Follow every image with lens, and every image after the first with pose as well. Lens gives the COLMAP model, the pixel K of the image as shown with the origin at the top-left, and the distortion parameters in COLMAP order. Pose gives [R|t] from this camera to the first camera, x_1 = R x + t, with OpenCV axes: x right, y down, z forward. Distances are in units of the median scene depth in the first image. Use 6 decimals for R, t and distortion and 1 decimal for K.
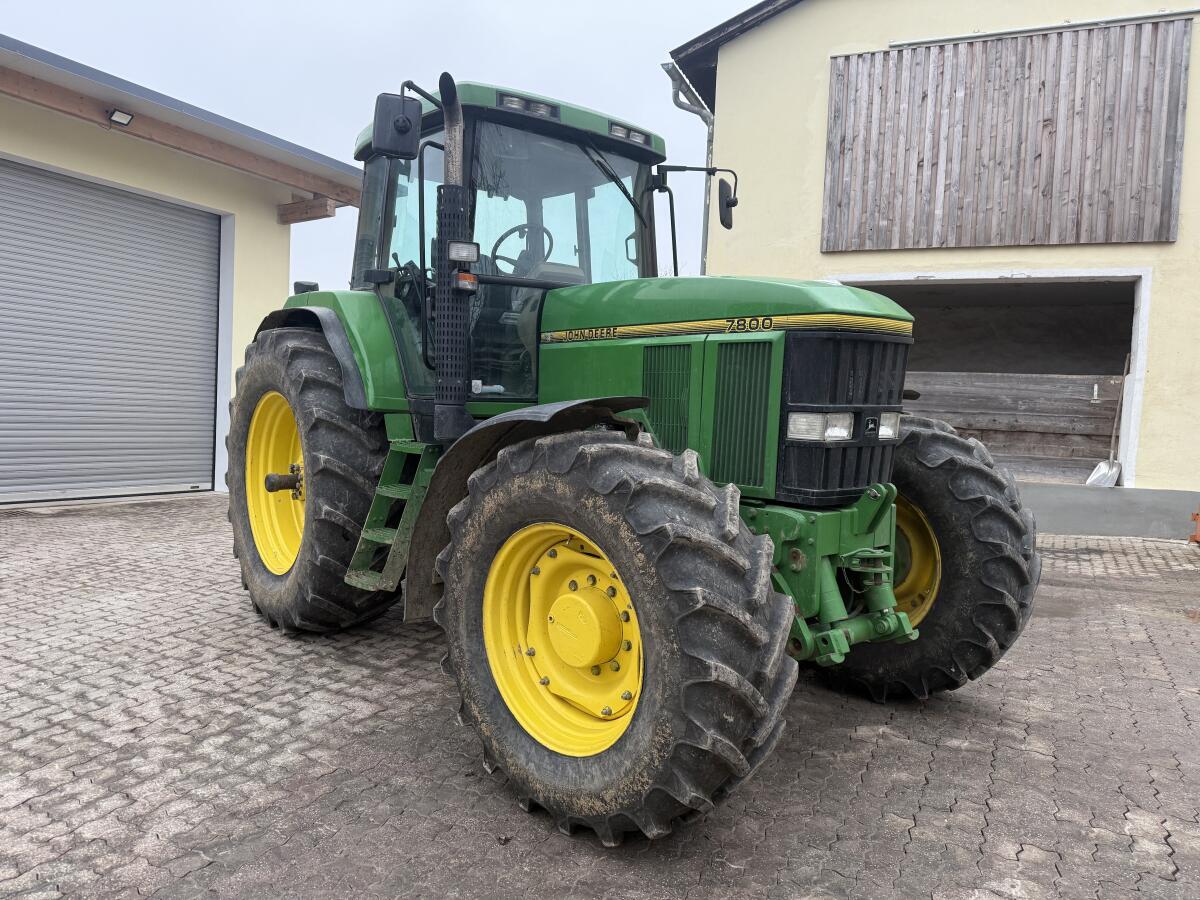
lens RADIAL K [[847.4, 0, 600.9], [0, 847.4, 451.1], [0, 0, 1]] dist [0.009983, -0.012193]
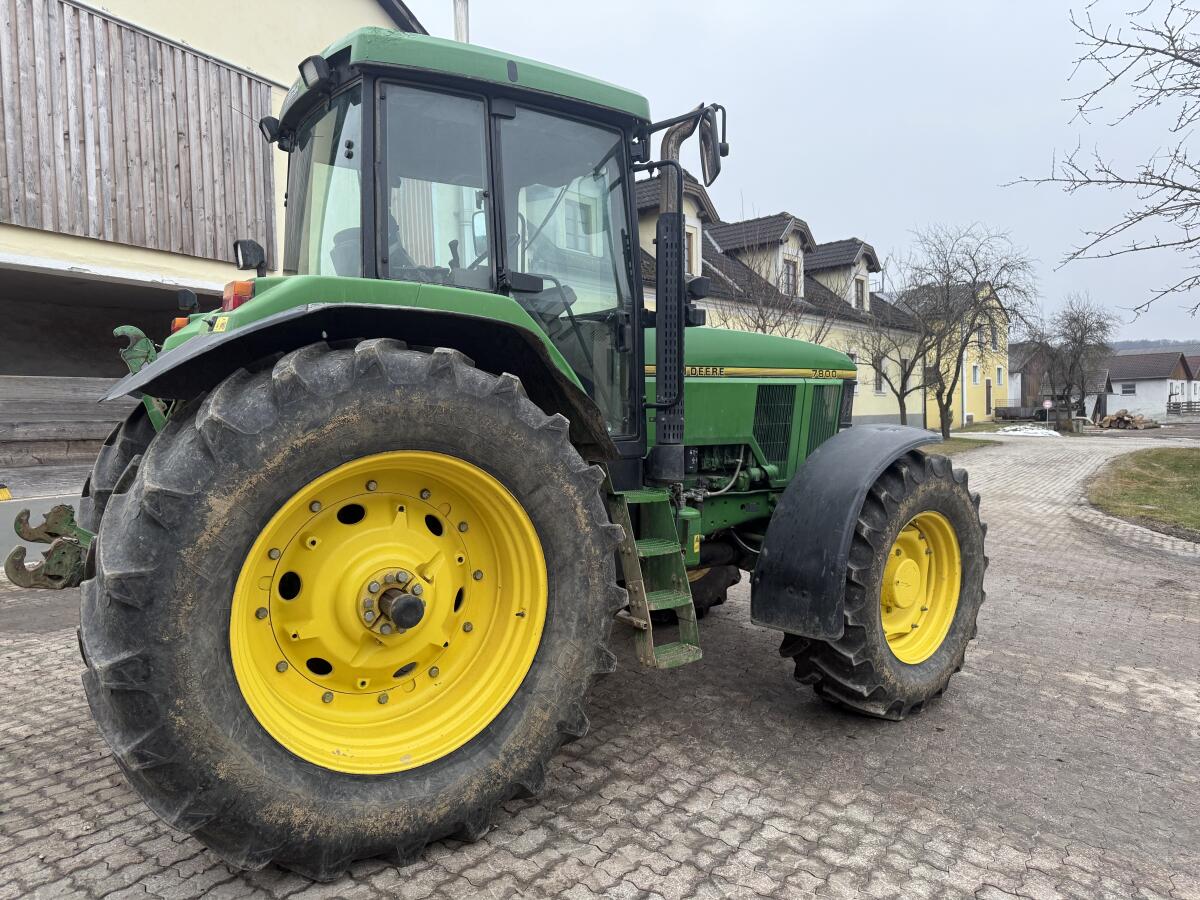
lens RADIAL K [[847.4, 0, 600.2], [0, 847.4, 449.8], [0, 0, 1]] dist [0.009983, -0.012193]
pose [[0.114512, -0.086520, 0.989647, -0.896153], [0.073251, 0.994224, 0.078445, -0.102526], [-0.990718, 0.063510, 0.120188, 0.771468]]
